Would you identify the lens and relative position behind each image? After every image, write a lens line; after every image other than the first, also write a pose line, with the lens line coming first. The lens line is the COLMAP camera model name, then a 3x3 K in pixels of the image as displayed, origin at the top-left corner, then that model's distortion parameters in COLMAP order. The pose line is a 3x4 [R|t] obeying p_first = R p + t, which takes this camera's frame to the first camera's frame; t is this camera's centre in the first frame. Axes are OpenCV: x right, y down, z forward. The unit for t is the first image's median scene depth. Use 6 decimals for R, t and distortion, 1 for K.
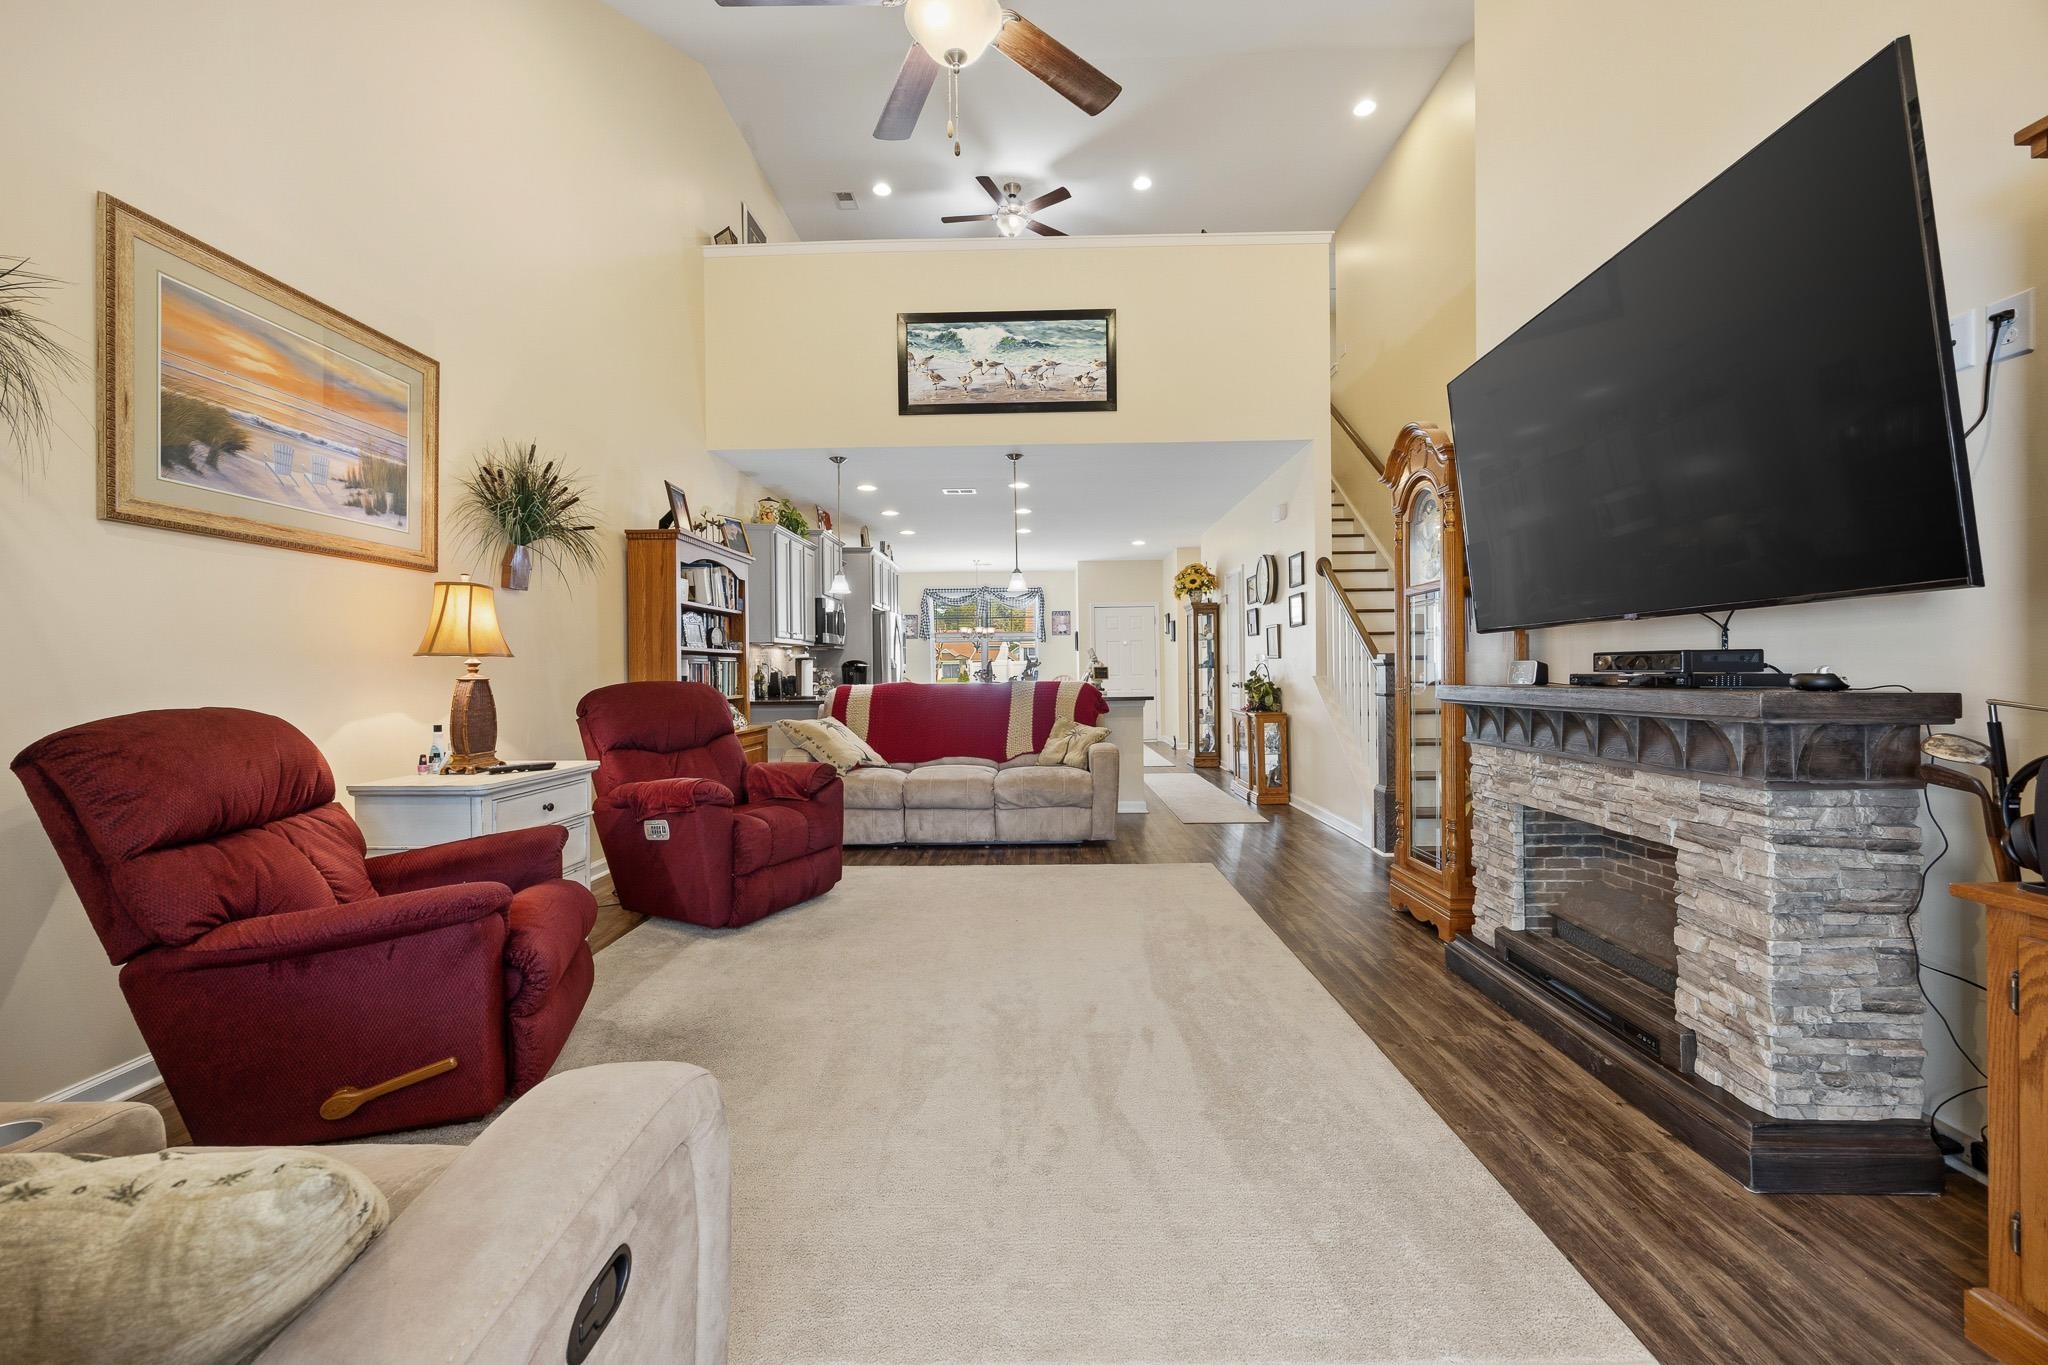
lens RADIAL K [[795.1, 0, 1026.8], [0, 795.1, 670.4], [0, 0, 1]] dist [-0.001365, -0.000037]
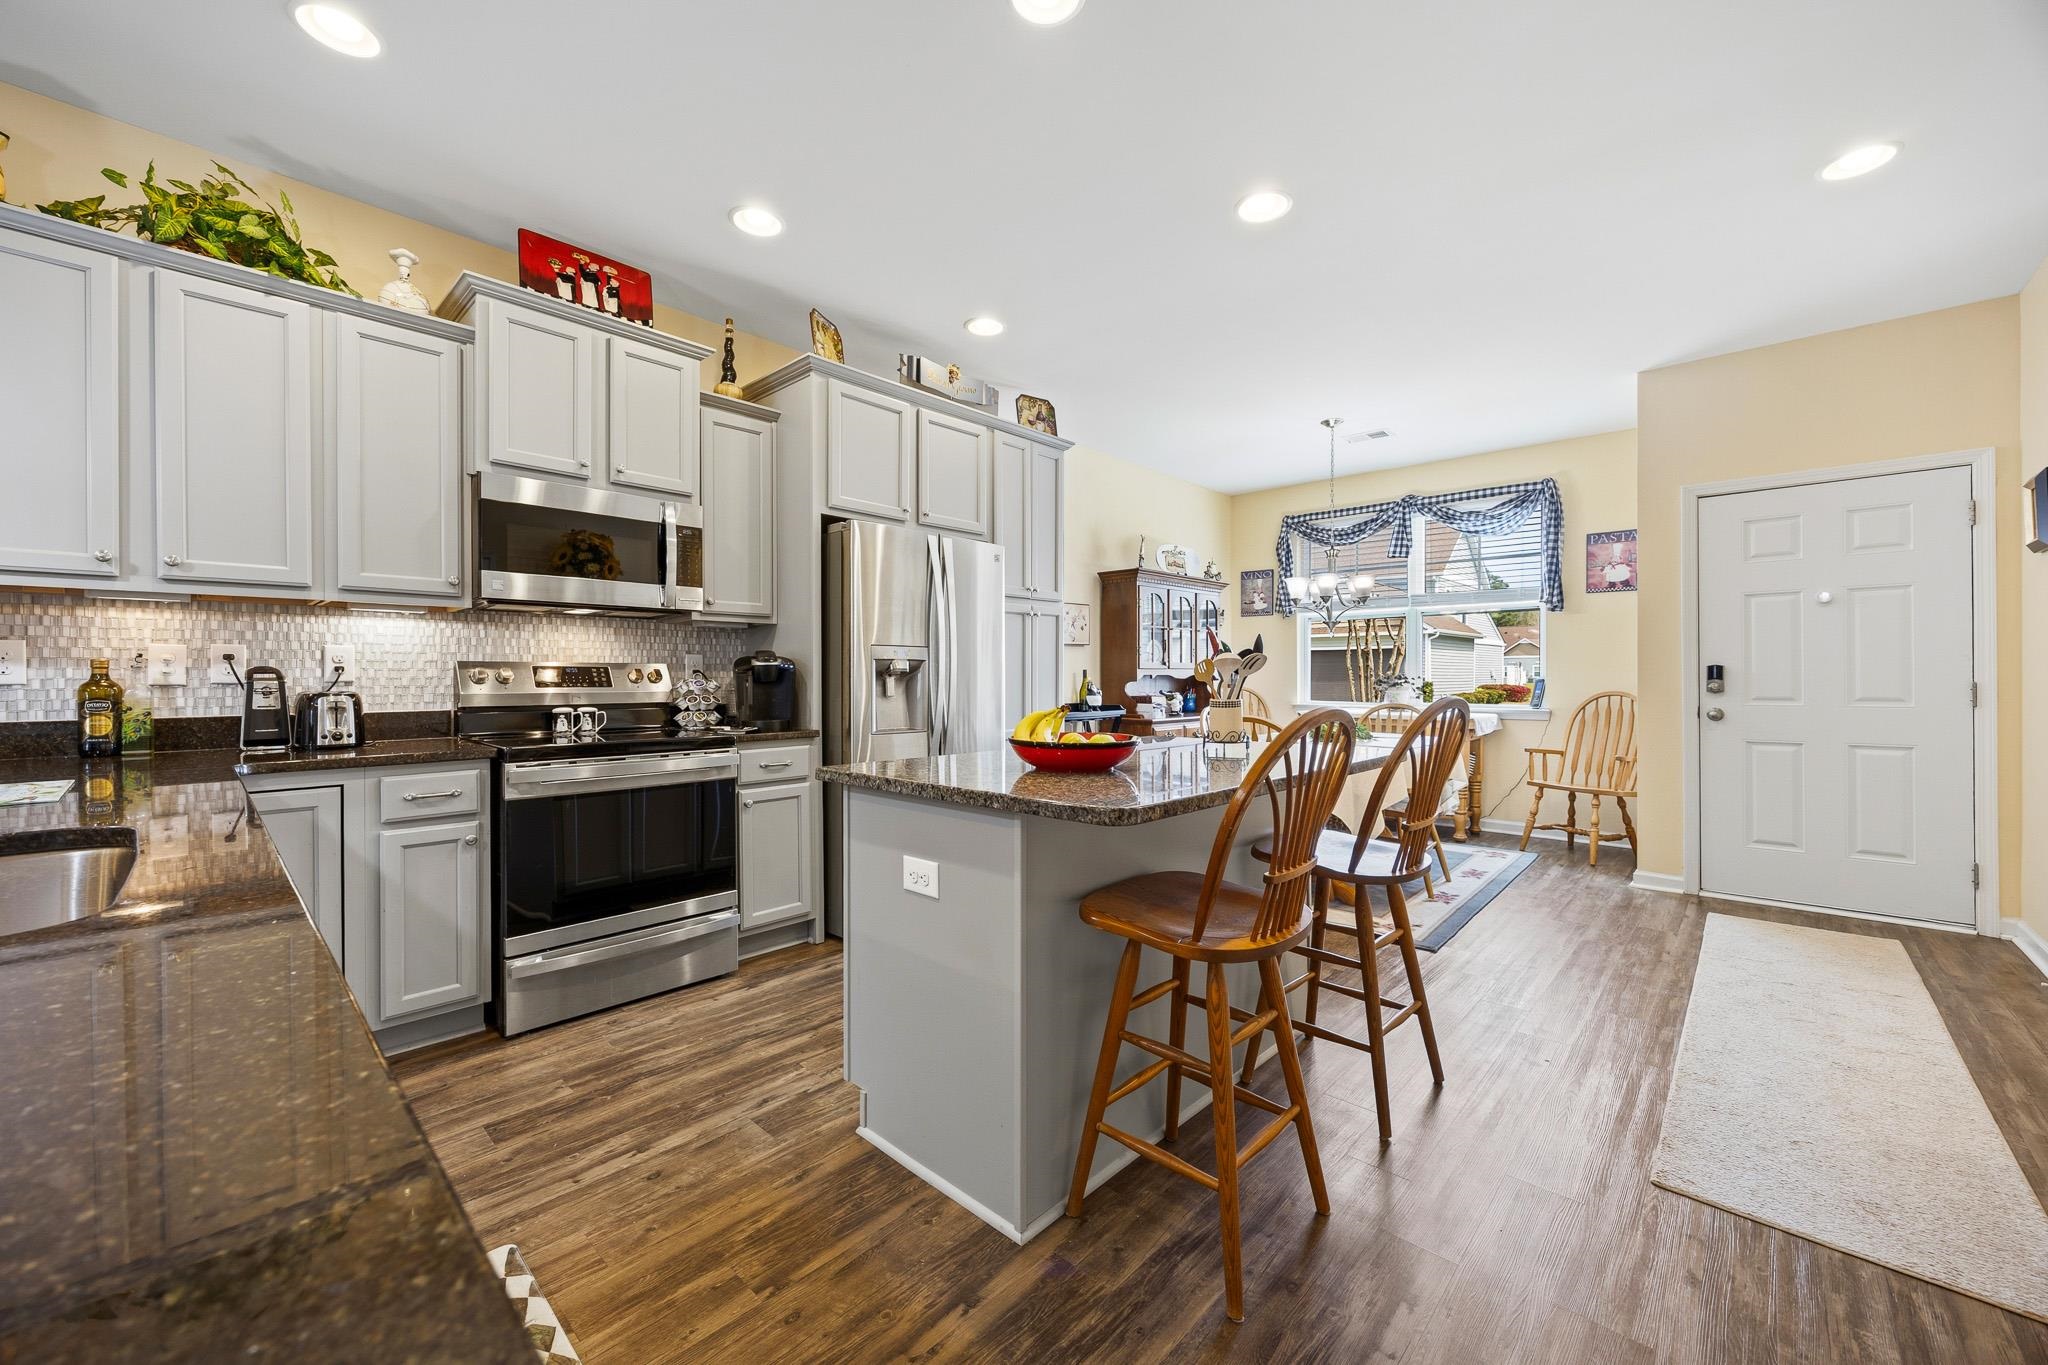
lens RADIAL K [[795.1, 0, 975.6], [0, 795.1, 678.3], [0, 0, 1]] dist [-0.001365, -0.000037]
pose [[0.710717, 0.022880, -0.703106, 0.095232], [-0.016523, 0.999738, 0.015831, -0.003412], [0.703284, 0.000366, 0.710909, 0.497315]]
